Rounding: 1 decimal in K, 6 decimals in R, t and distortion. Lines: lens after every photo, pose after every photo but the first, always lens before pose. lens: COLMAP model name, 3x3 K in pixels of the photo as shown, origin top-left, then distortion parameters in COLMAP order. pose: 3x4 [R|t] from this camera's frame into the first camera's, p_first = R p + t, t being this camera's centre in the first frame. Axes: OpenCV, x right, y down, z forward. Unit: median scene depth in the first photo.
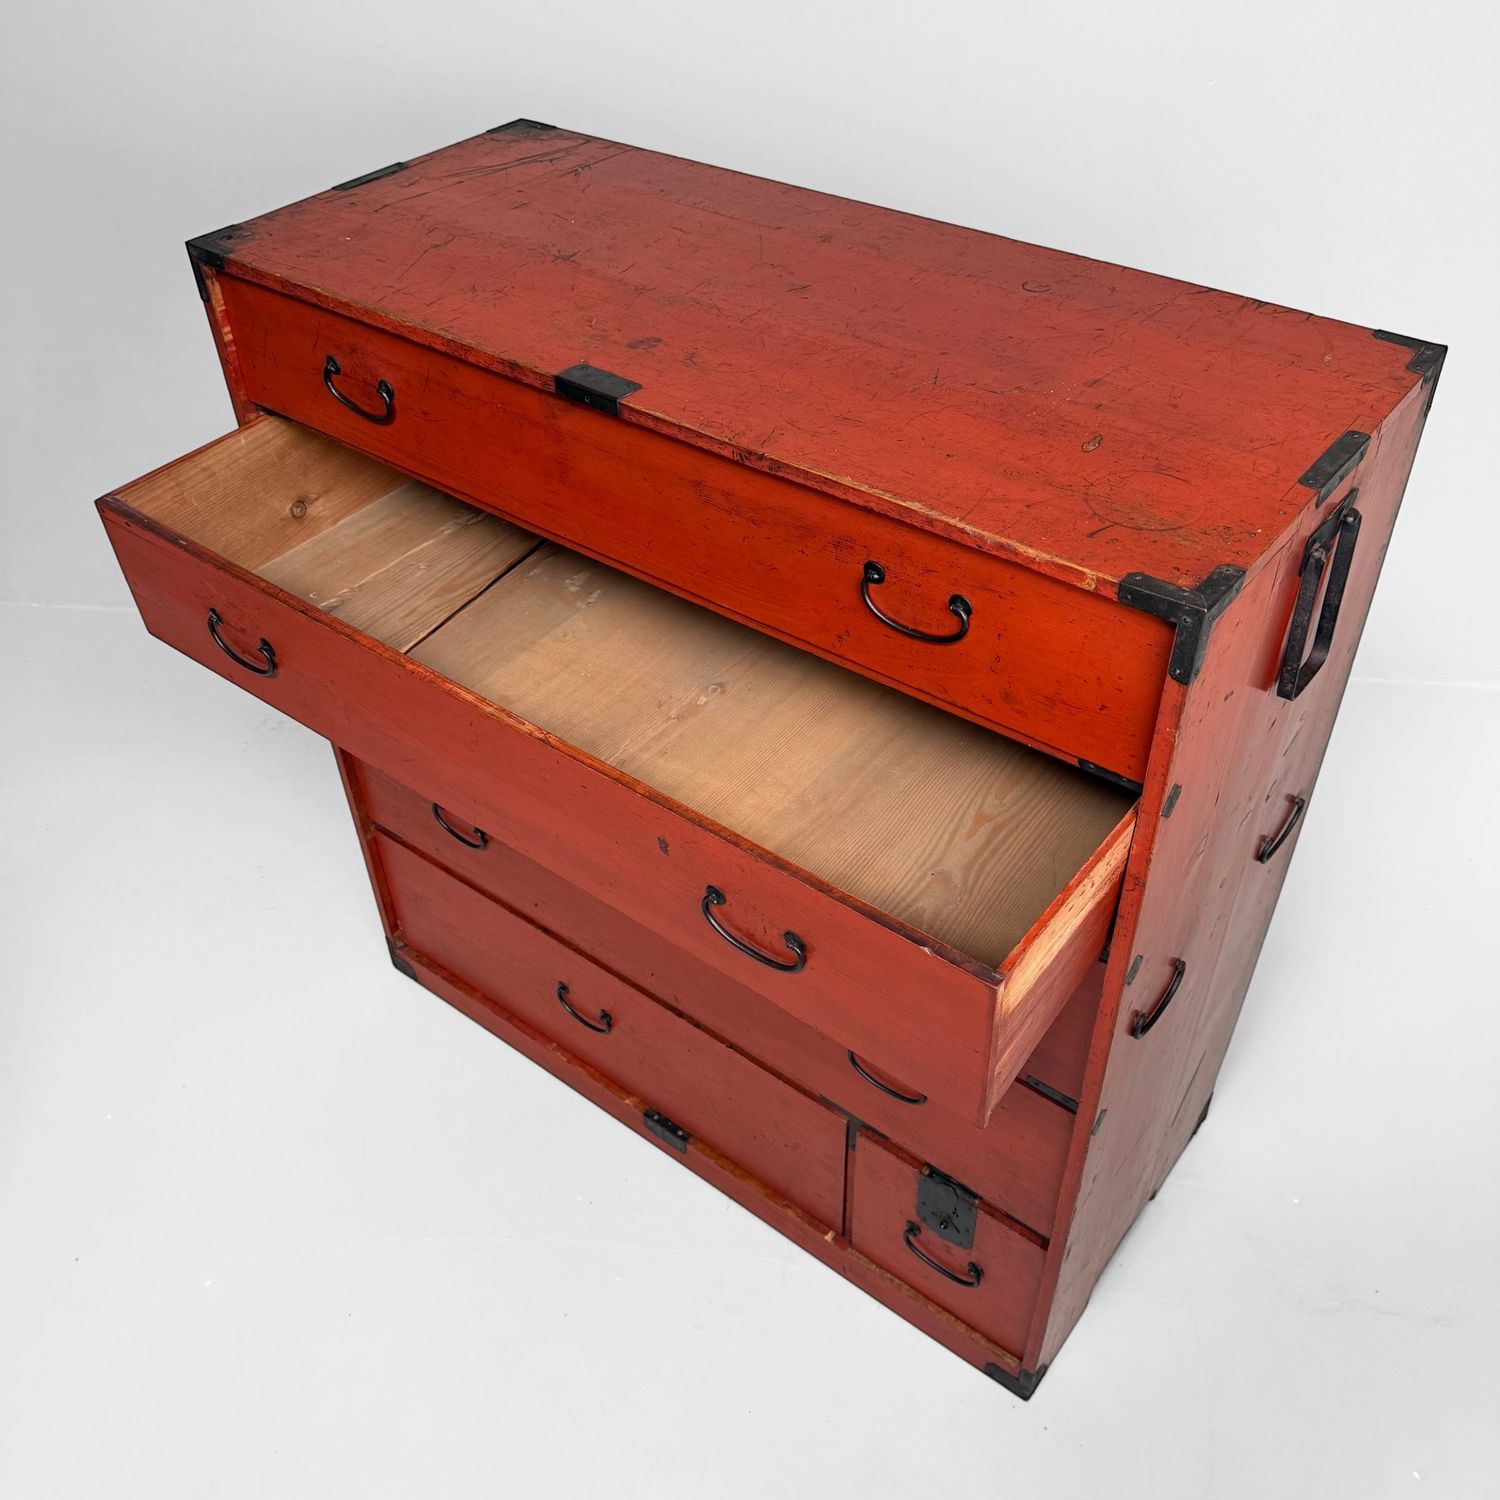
lens RADIAL K [[1409.2, 0, 751.4], [0, 1409.2, 762.1], [0, 0, 1]] dist [0.175940, -0.376306]
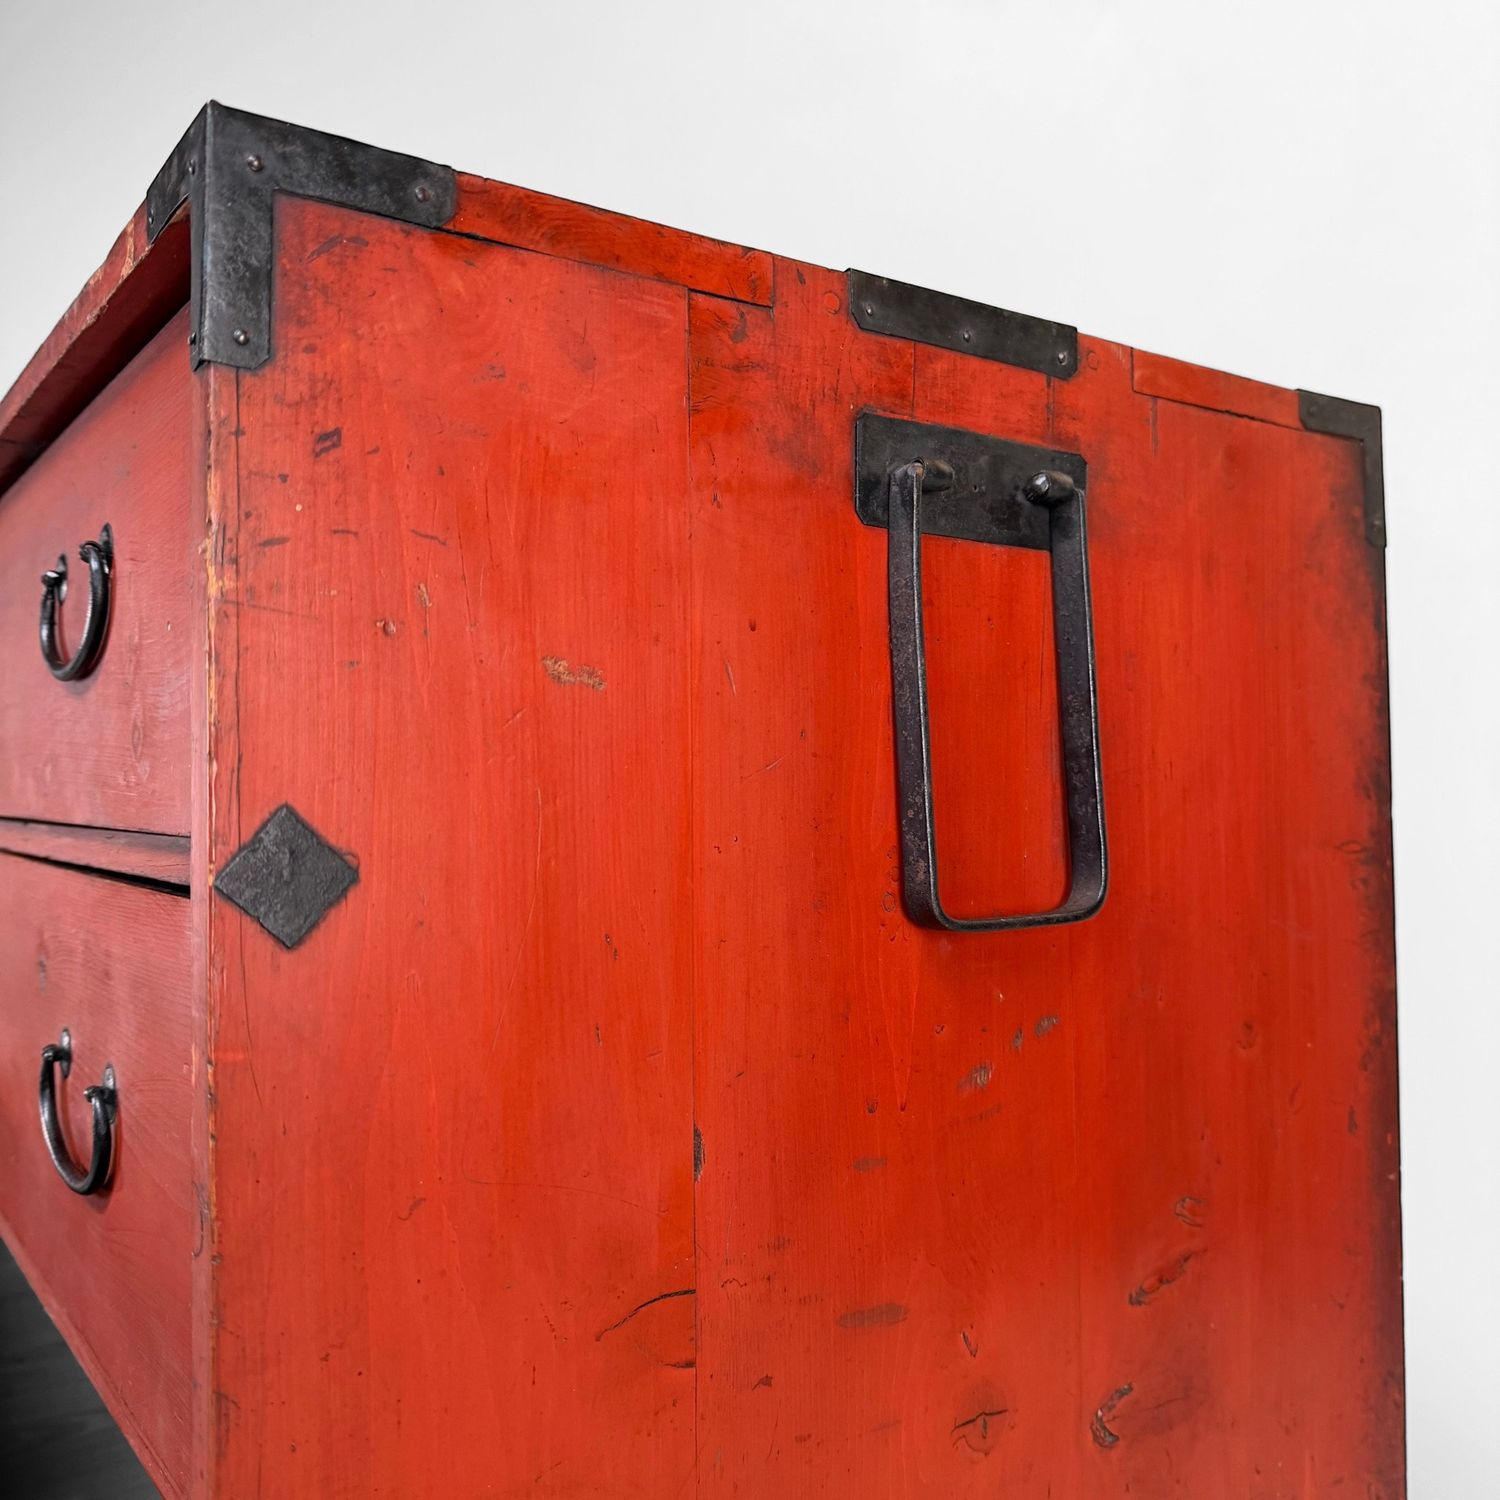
lens RADIAL K [[1452.5, 0, 750.0], [0, 1452.5, 750.0], [0, 0, 1]] dist [0.272109, -0.764172]
pose [[0.957371, 0.011259, -0.288641, 0.371635], [-0.201289, 0.742685, -0.638671, 0.150177], [0.207179, 0.669546, 0.713292, 0.582612]]
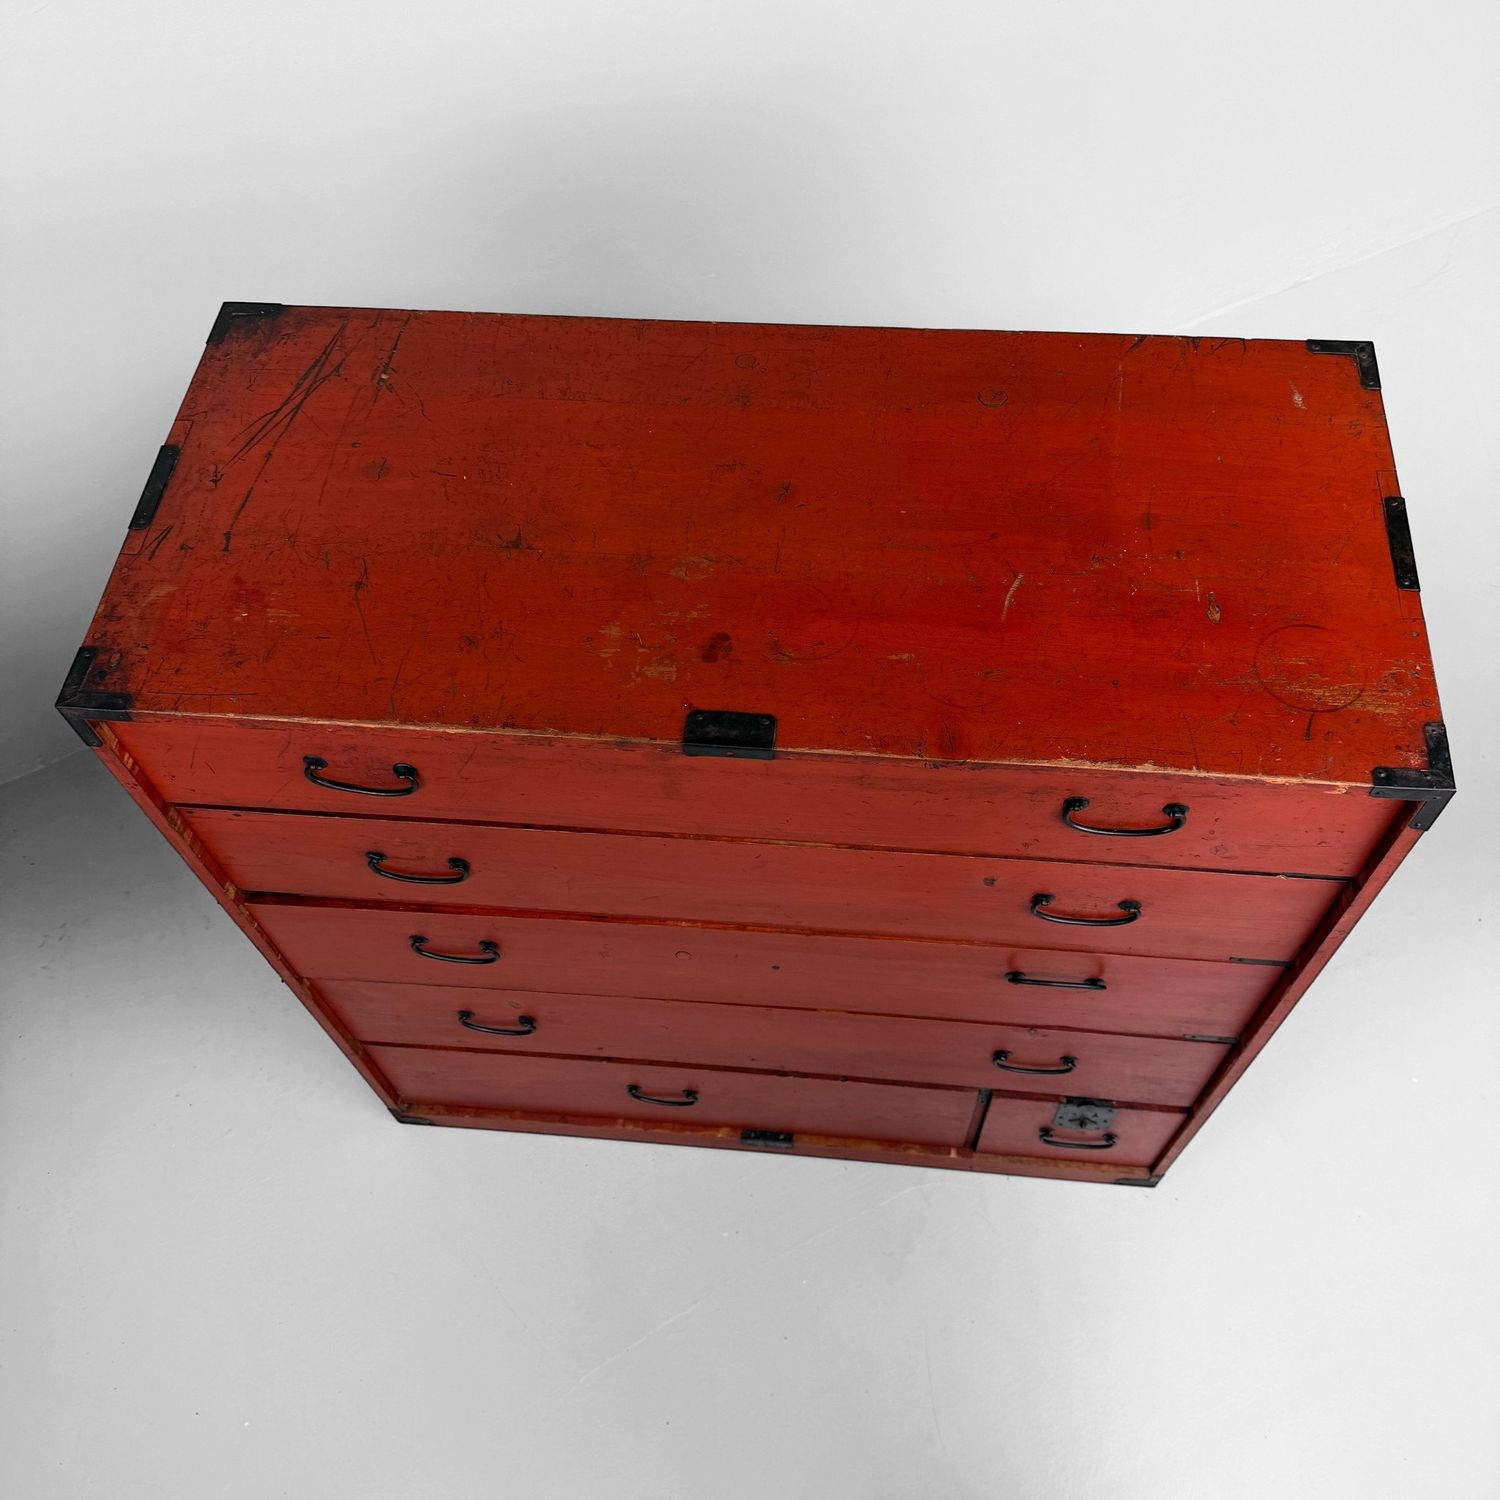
lens RADIAL K [[1409.2, 0, 751.4], [0, 1409.2, 762.1], [0, 0, 1]] dist [0.175940, -0.376306]
pose [[0.845219, -0.461933, 0.268743, -0.308119], [0.366081, 0.866808, 0.338569, -0.484308], [-0.389345, -0.187783, 0.901747, 0.123844]]
